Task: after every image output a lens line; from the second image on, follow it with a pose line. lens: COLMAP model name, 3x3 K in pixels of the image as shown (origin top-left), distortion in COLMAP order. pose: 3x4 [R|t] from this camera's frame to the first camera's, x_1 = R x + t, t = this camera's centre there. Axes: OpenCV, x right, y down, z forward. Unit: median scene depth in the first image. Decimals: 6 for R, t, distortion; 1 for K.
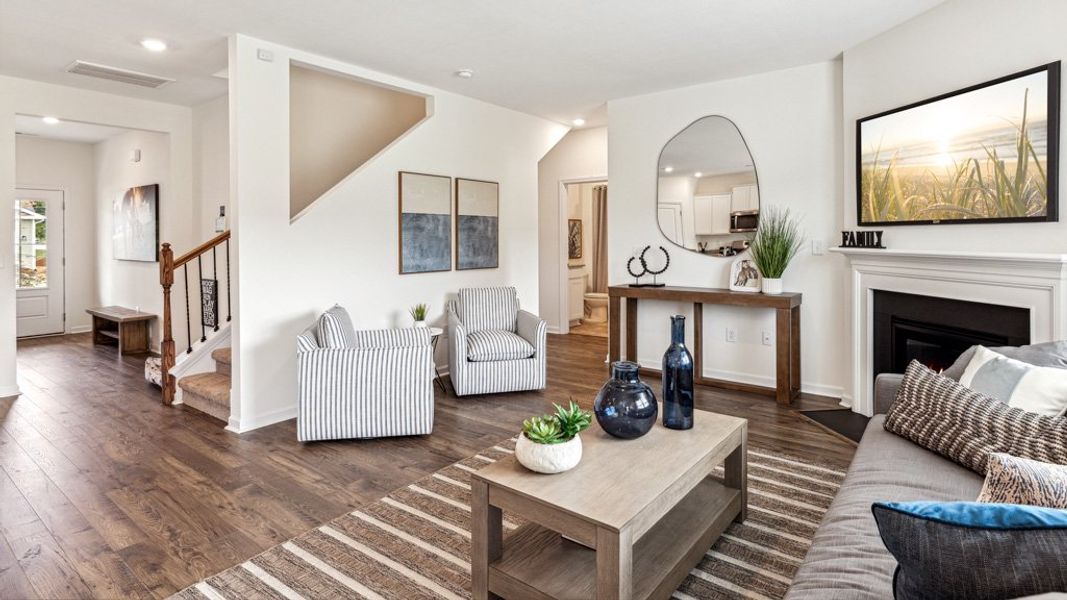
lens RADIAL K [[549.0, 0, 531.7], [0, 549.0, 237.8], [0, 0, 1]] dist [-0.001128, 0.000233]
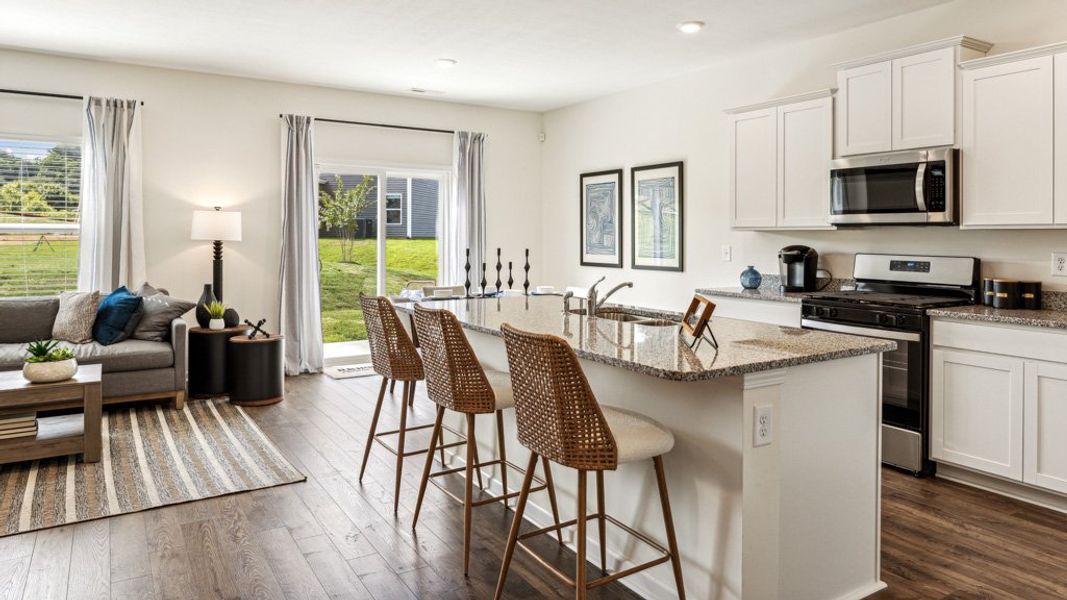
lens RADIAL K [[674.2, 0, 531.0], [0, 674.2, 240.7], [0, 0, 1]] dist [-0.001048, -0.000047]
pose [[-0.944284, 0.000043, 0.329131, -0.963406], [0.001081, 0.999995, 0.002969, 0.012123], [-0.329129, 0.003160, -0.944280, 1.219412]]
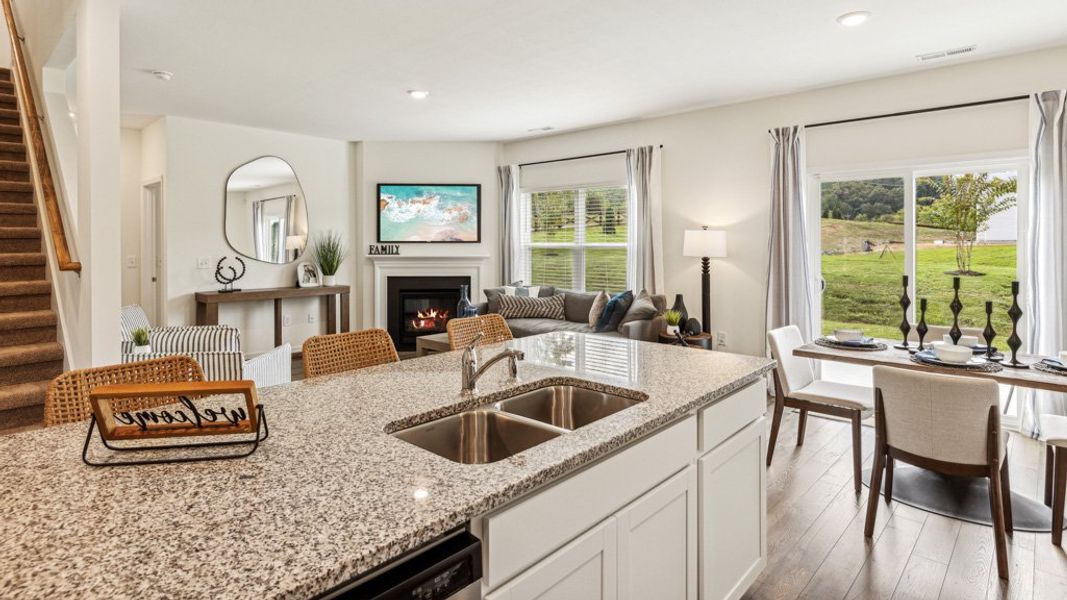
lens RADIAL K [[548.4, 0, 544.0], [0, 548.4, 248.9], [0, 0, 1]] dist [0.000605, 0.000174]
pose [[0.054263, -0.004538, 0.998516, -1.195690], [-0.000361, 0.999990, 0.004565, -0.009304], [-0.998527, -0.000608, 0.054261, 0.356078]]
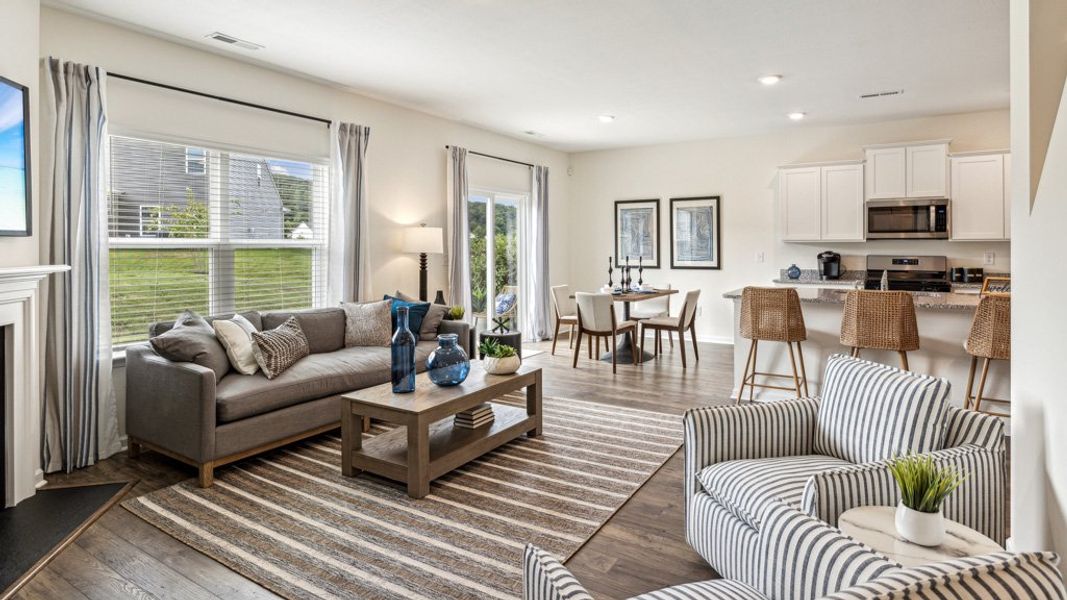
lens RADIAL K [[555.5, 0, 535.3], [0, 555.5, 249.8], [0, 0, 1]] dist [-0.001834, 0.000477]
pose [[-0.994331, 0.011092, -0.105748, 0.057313], [0.010328, 0.999916, 0.007772, -0.001750], [0.105825, 0.006636, -0.994363, 1.481814]]
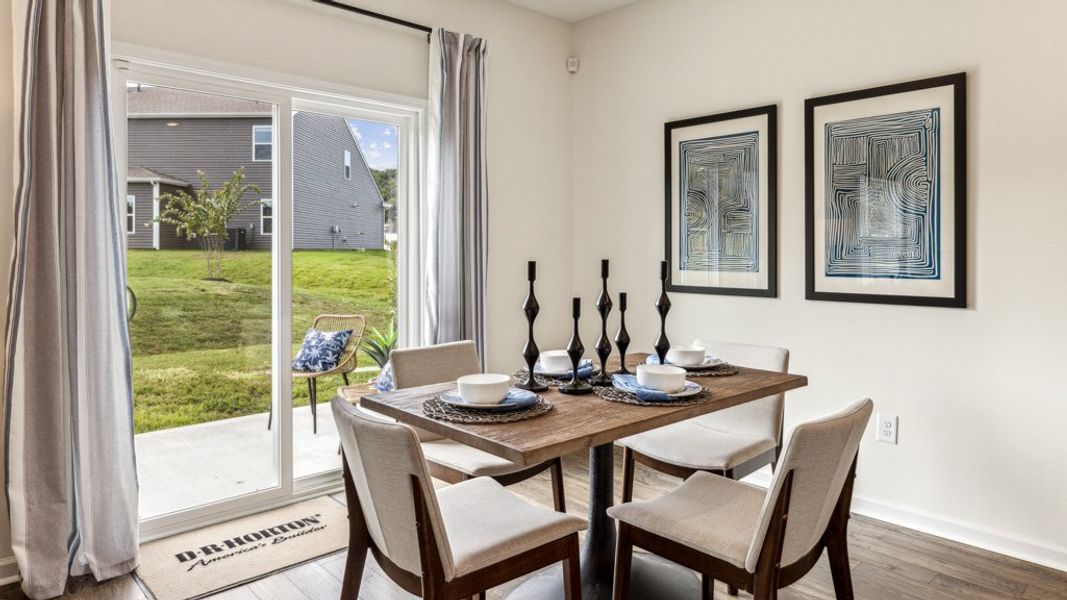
lens RADIAL K [[660.3, 0, 536.8], [0, 660.3, 252.8], [0, 0, 1]] dist [0.001292, 0.001191]
pose [[-0.988770, 0.003566, 0.149401, -0.429295], [0.004008, 0.999988, 0.002657, 0.025209], [-0.149389, 0.003226, -0.988773, 0.415619]]
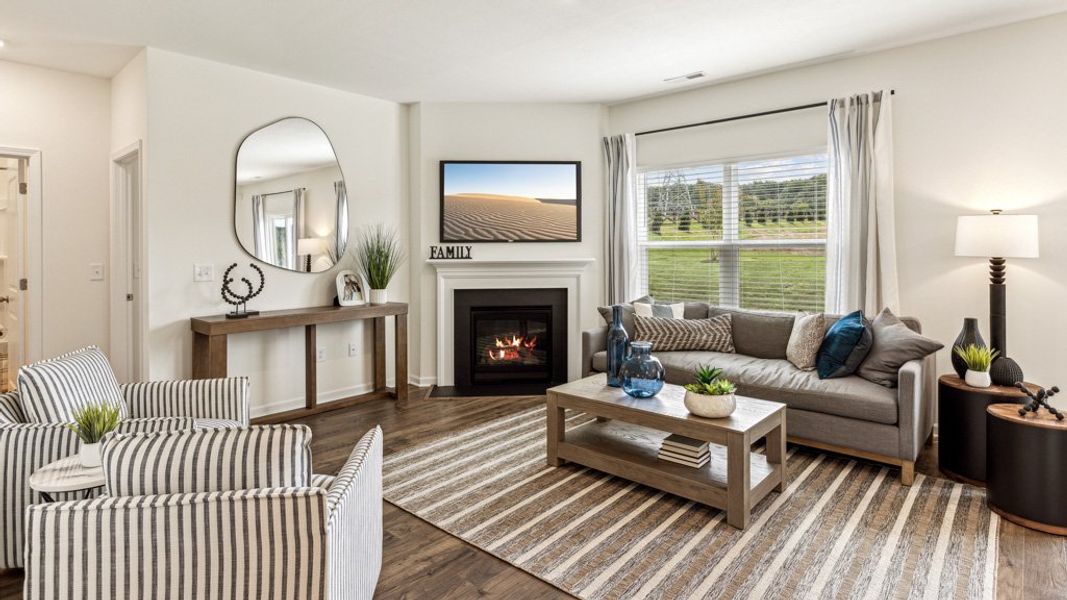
lens RADIAL K [[555.5, 0, 535.3], [0, 555.5, 249.8], [0, 0, 1]] dist [-0.001834, 0.000477]
pose [[0.050238, 0.002712, 0.998734, -0.723251], [0.006770, 0.999972, -0.003056, 0.001517], [-0.998714, 0.006915, 0.050218, 0.715496]]
